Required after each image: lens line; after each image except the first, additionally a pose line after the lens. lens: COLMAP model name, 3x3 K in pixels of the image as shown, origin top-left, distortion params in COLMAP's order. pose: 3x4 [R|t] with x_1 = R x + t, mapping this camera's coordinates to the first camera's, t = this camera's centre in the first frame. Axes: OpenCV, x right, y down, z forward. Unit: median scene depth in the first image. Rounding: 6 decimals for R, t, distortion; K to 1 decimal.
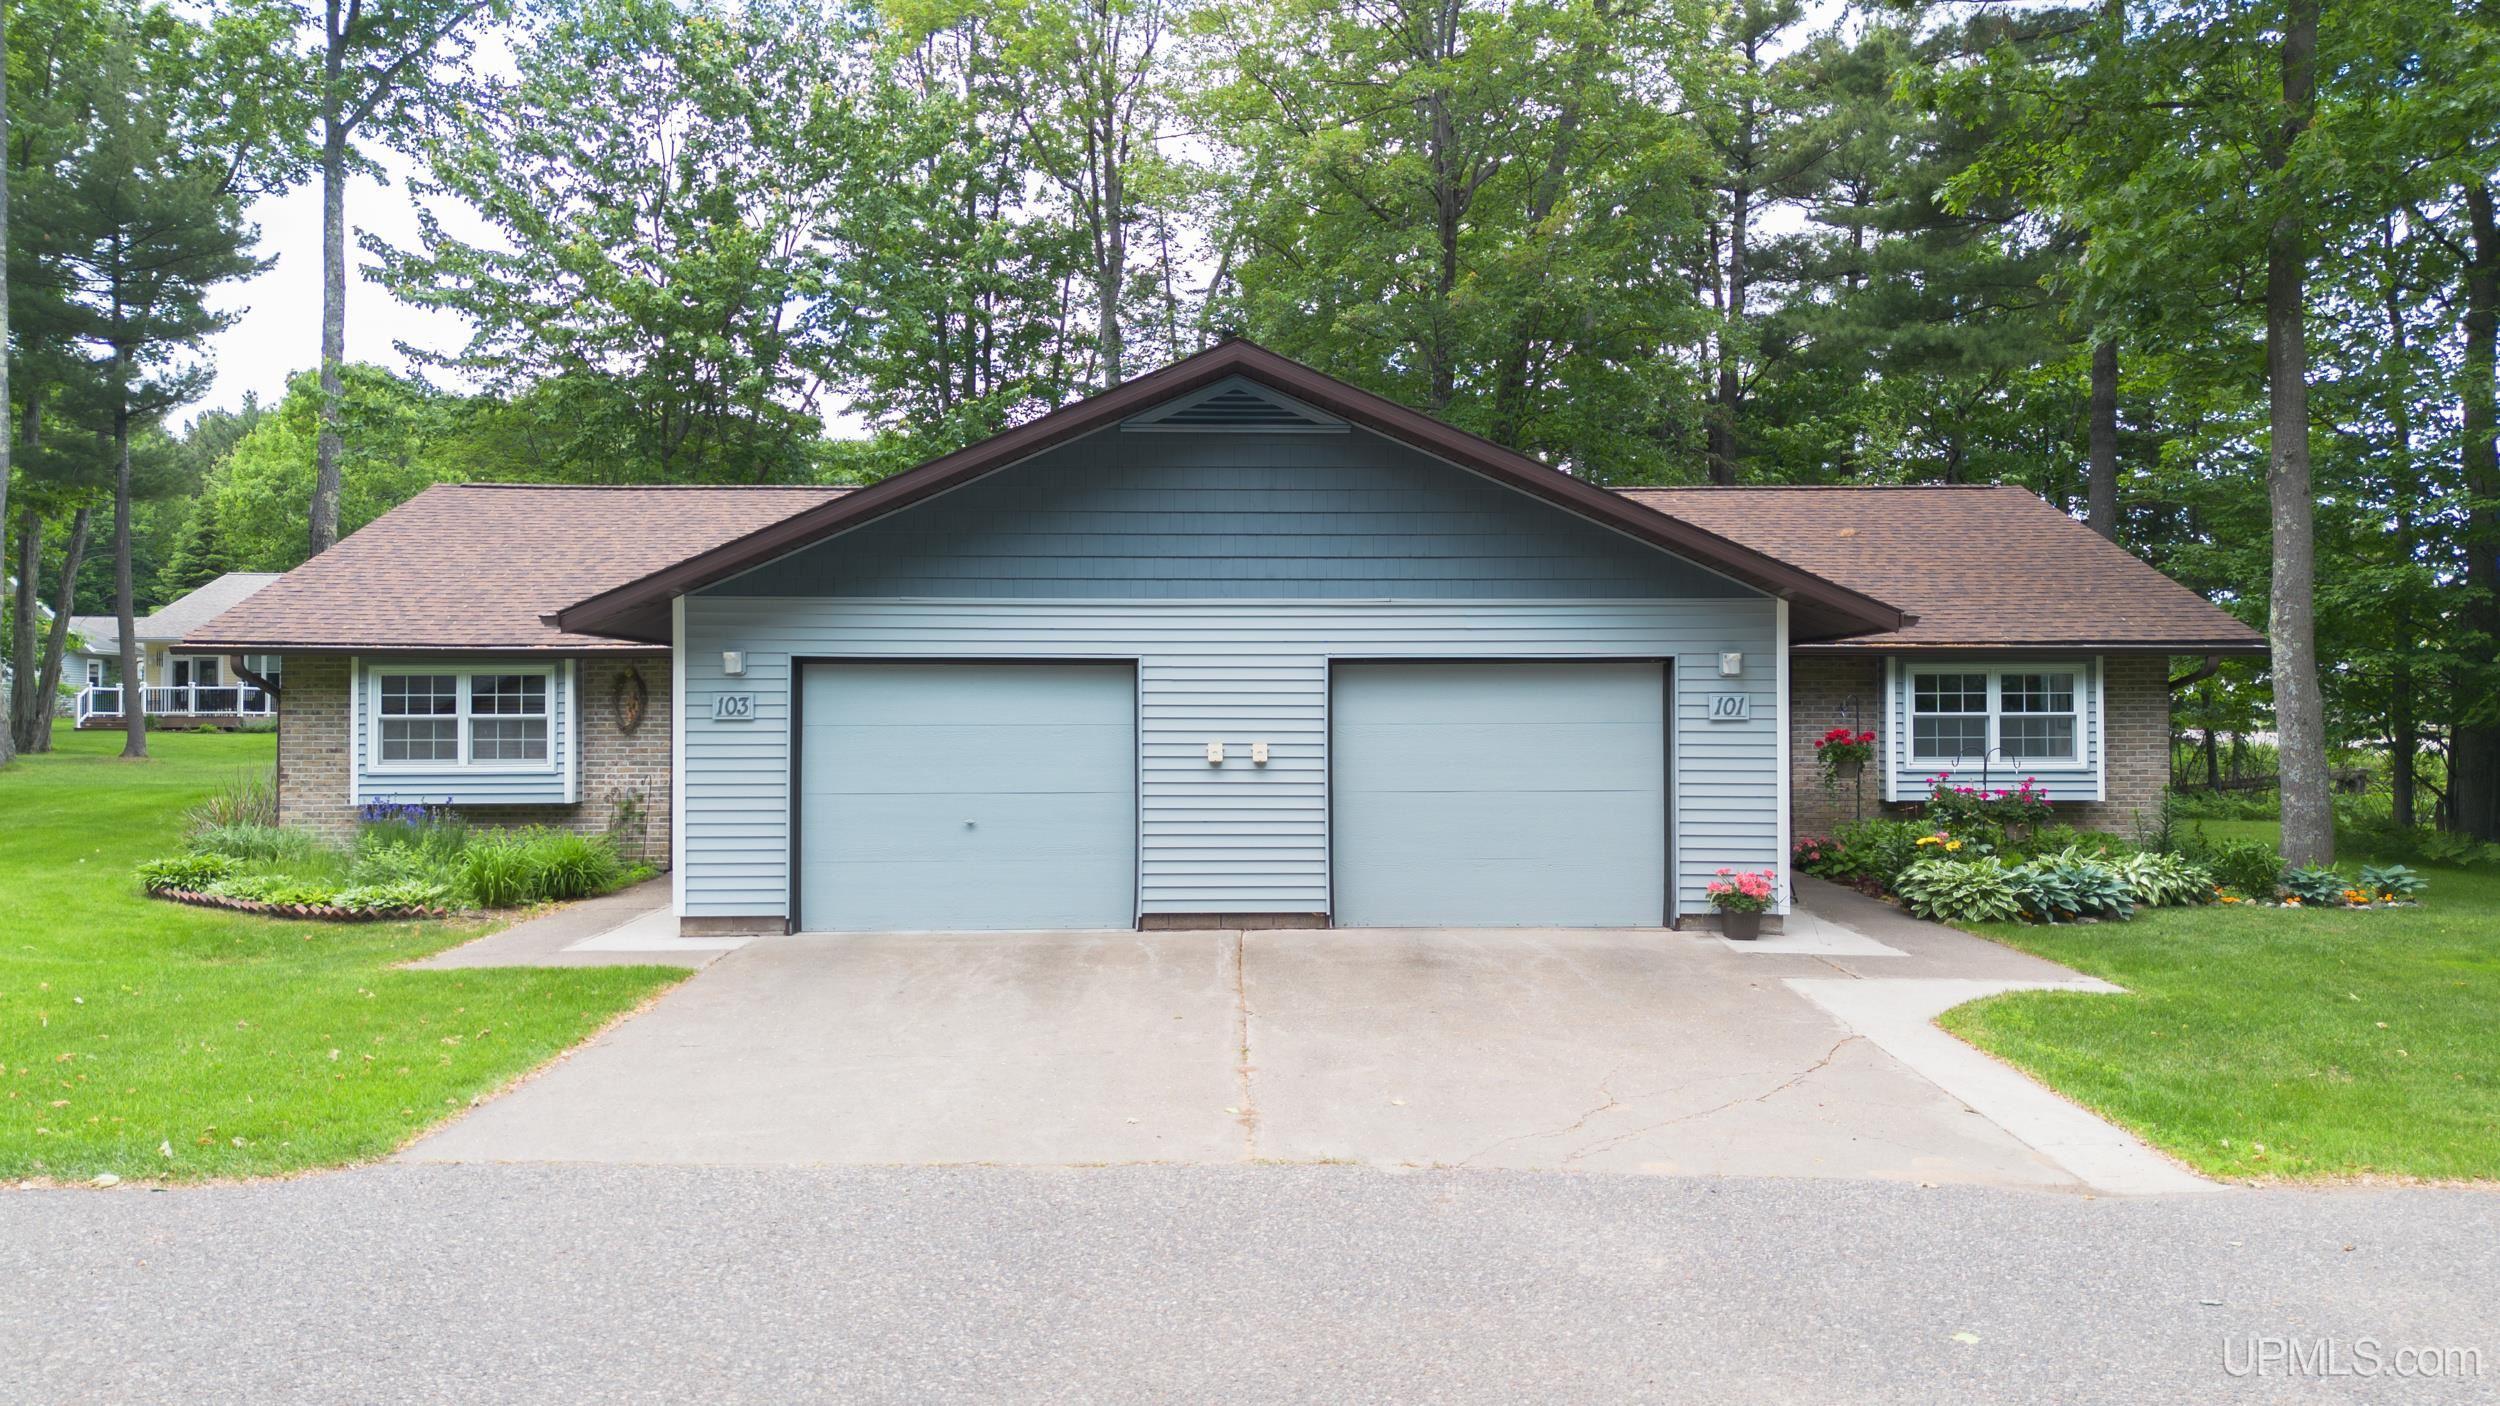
lens RADIAL K [[1758.5, 0, 1257.5], [0, 1758.5, 697.9], [0, 0, 1]] dist [0.058595, -0.014032]
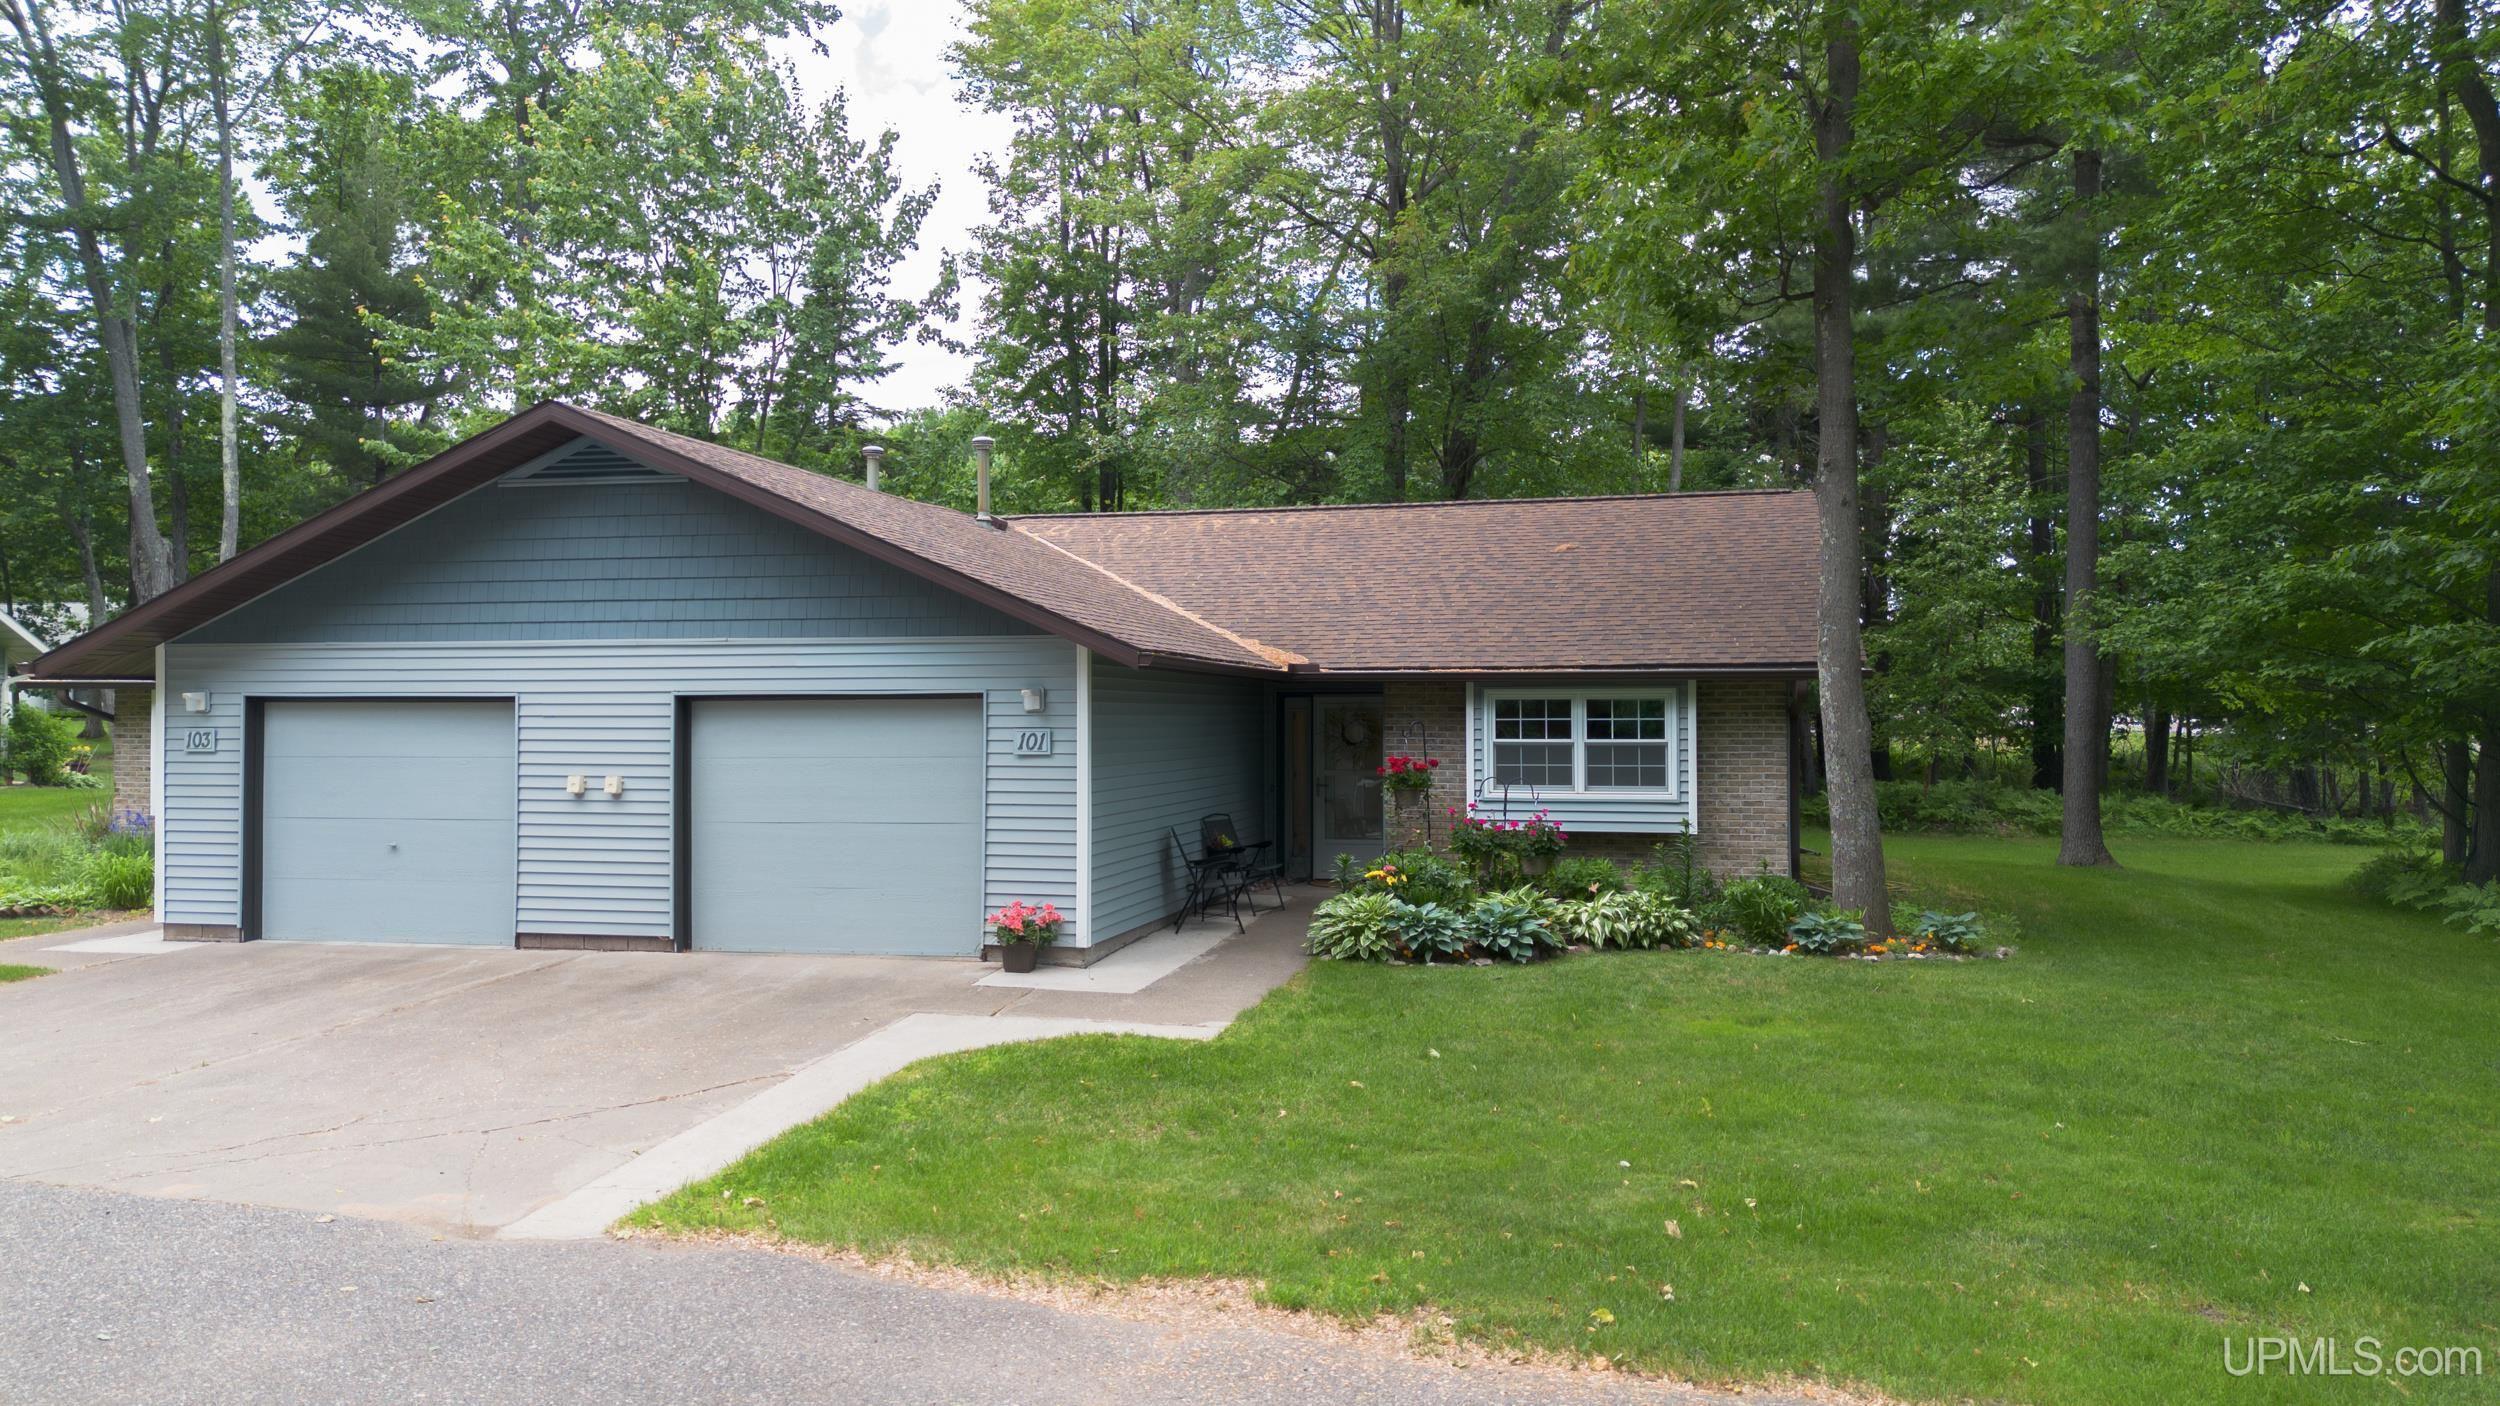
lens RADIAL K [[1758.5, 0, 1252.0], [0, 1758.5, 706.8], [0, 0, 1]] dist [0.058595, -0.014032]
pose [[0.968330, -0.002211, -0.249662, 0.635138], [0.003786, 0.999976, 0.005828, -0.020437], [0.249644, -0.006588, 0.968315, 0.055896]]
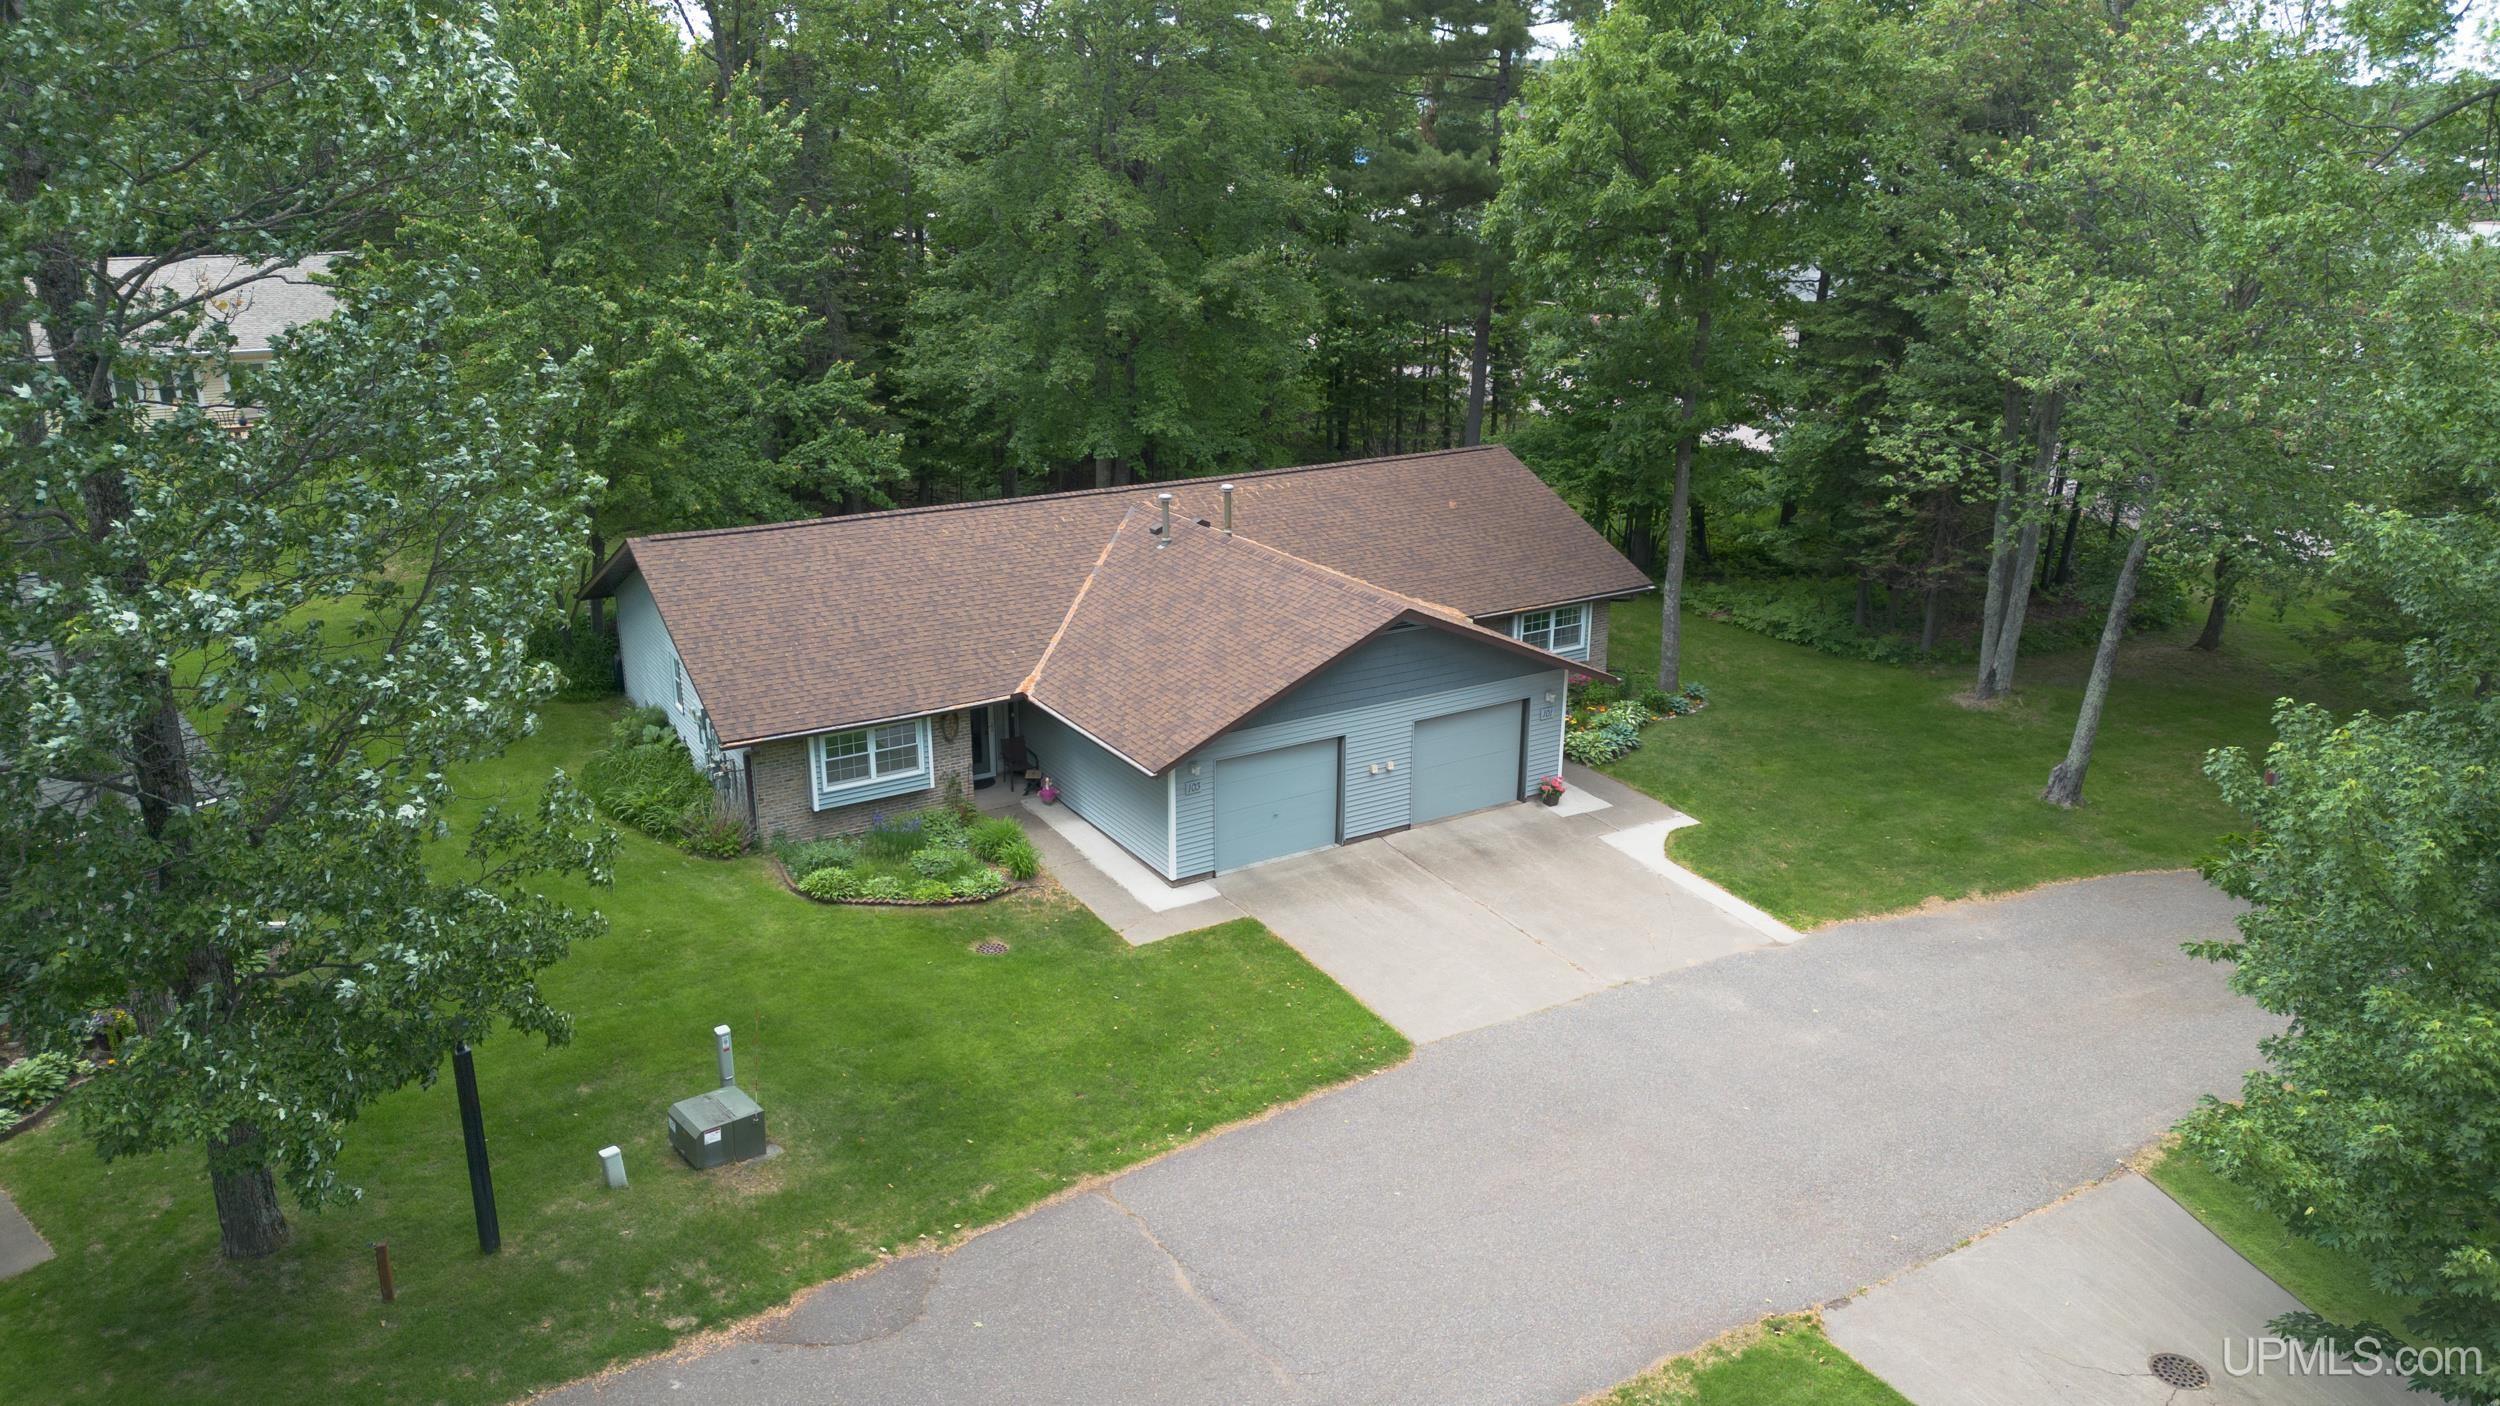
lens RADIAL K [[1758.5, 0, 1257.1], [0, 1758.5, 702.3], [0, 0, 1]] dist [0.058595, -0.014032]
pose [[0.859462, -0.150750, 0.488466, -1.235302], [-0.018620, 0.945664, 0.324612, -0.775447], [-0.510860, -0.288087, 0.809956, -0.735224]]
